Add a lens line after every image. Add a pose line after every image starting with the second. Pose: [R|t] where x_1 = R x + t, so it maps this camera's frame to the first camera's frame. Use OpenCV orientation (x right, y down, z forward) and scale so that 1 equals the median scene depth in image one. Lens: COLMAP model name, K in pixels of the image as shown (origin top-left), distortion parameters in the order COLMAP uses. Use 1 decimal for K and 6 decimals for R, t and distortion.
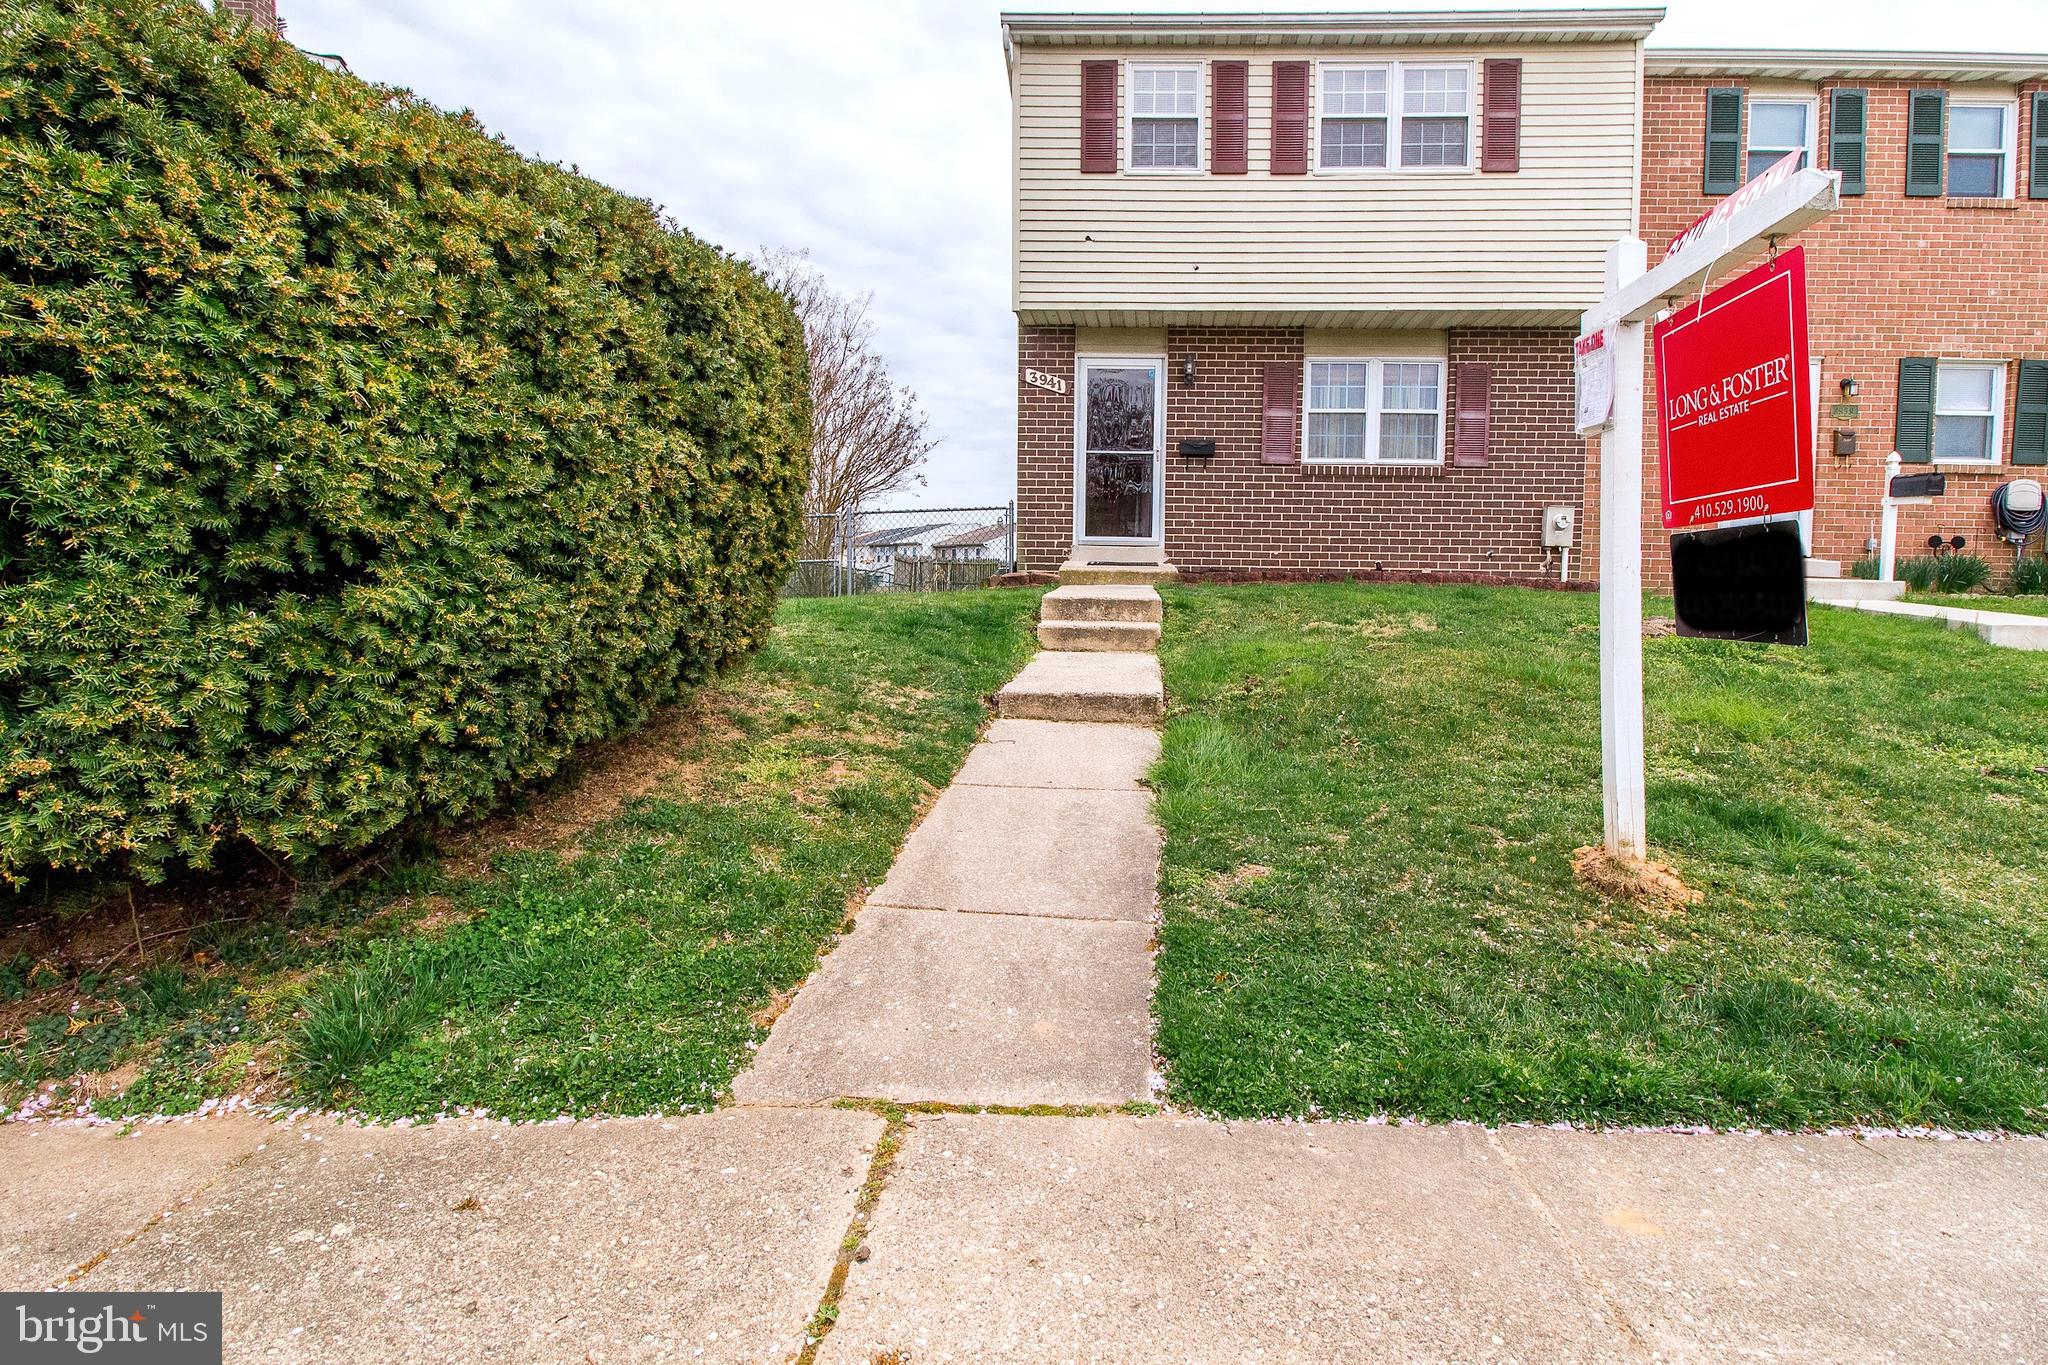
lens RADIAL K [[1009.7, 0, 1024.4], [0, 1009.7, 604.0], [0, 0, 1]] dist [-0.000573, -0.000488]
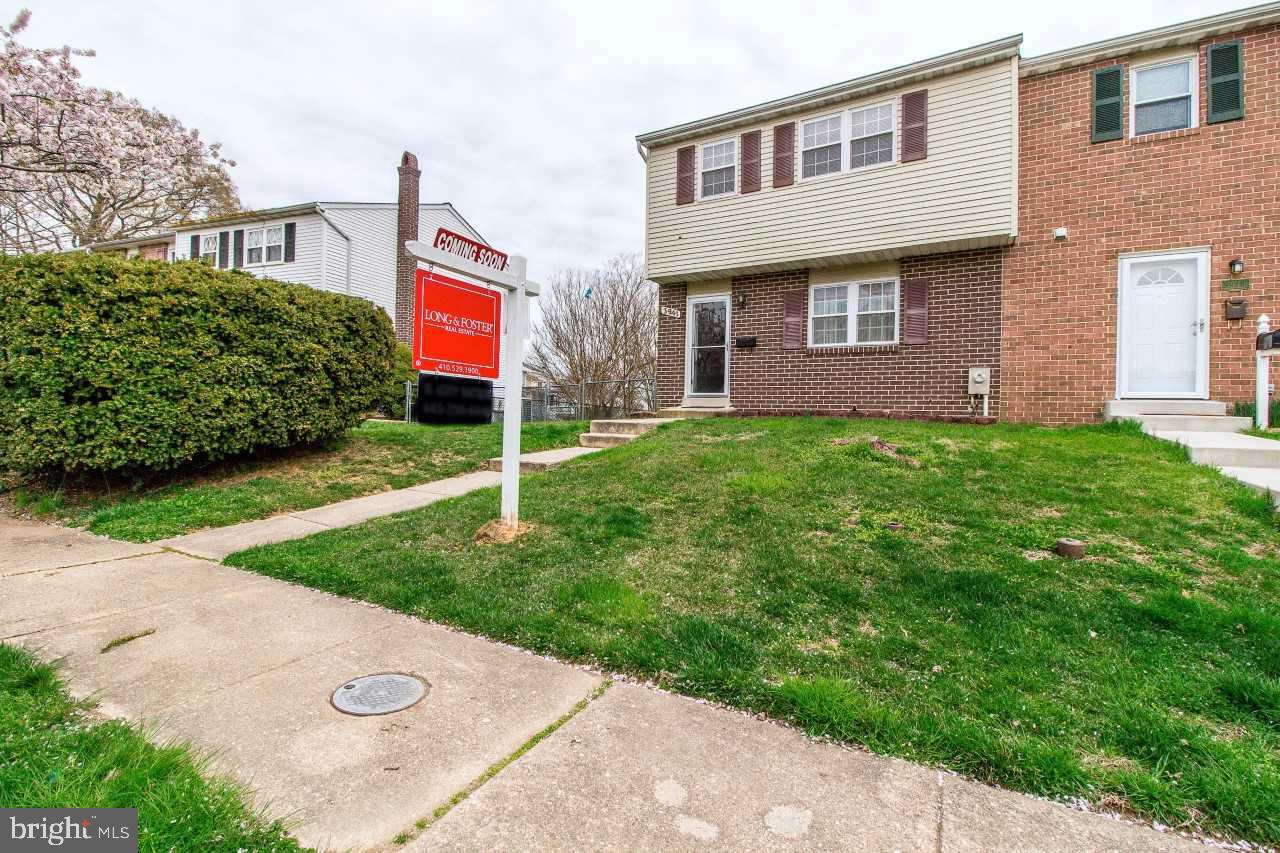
lens RADIAL K [[604.1, 0, 639.7], [0, 604.1, 390.9], [0, 0, 1]] dist [0.019650, -0.013883]
pose [[0.873352, -0.016352, -0.486814, 0.552883], [-0.023467, 0.996863, -0.075584, 0.017915], [0.486523, 0.077436, 0.870229, -0.018508]]
